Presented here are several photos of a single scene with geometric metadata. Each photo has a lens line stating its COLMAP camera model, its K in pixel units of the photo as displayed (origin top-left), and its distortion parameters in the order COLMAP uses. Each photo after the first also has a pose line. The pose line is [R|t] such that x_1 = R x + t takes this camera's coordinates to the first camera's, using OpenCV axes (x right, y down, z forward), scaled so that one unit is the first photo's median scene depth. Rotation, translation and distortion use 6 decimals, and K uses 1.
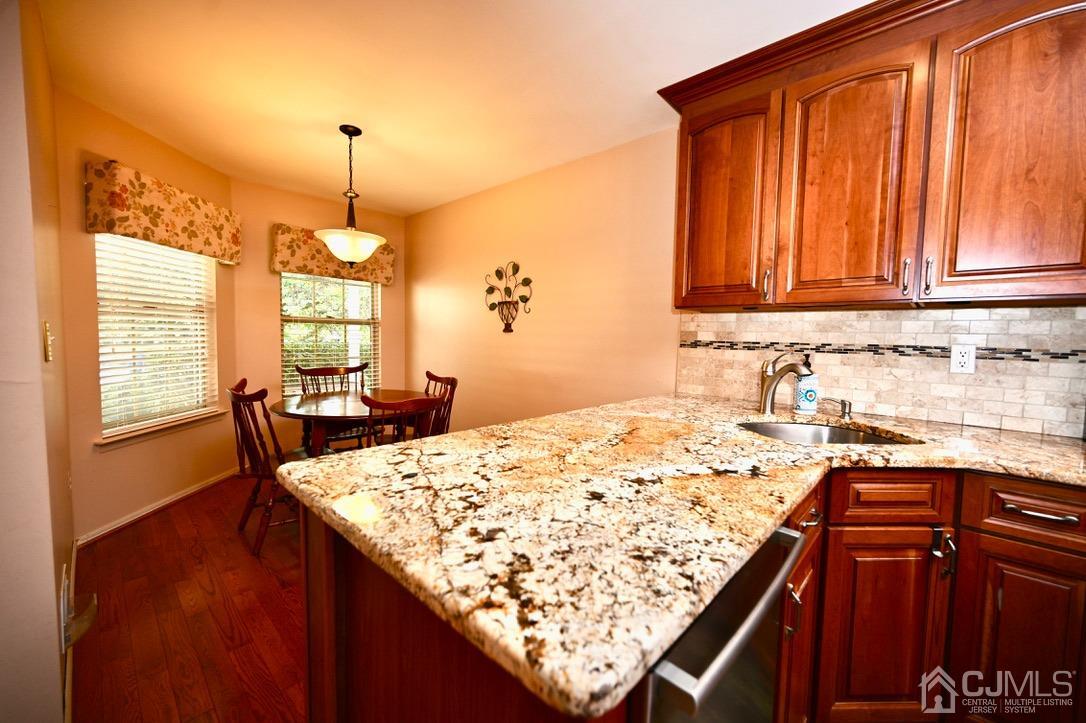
lens RADIAL K [[427.4, 0, 543.4], [0, 427.4, 361.3], [0, 0, 1]] dist [-0.002318, 0.001141]
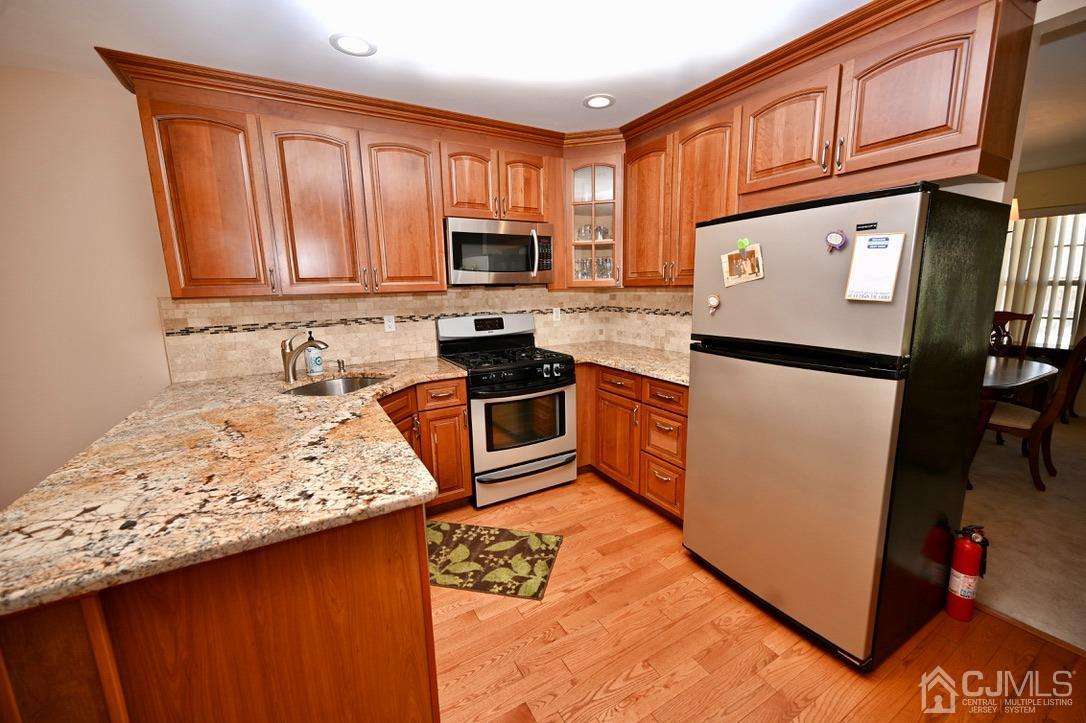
lens RADIAL K [[427.4, 0, 542.5], [0, 427.4, 360.6], [0, 0, 1]] dist [-0.002318, 0.001141]
pose [[0.298763, -0.194797, 0.934235, -0.808822], [0.089058, 0.980365, 0.175935, -0.179354], [-0.950163, 0.030639, 0.310245, -0.211556]]
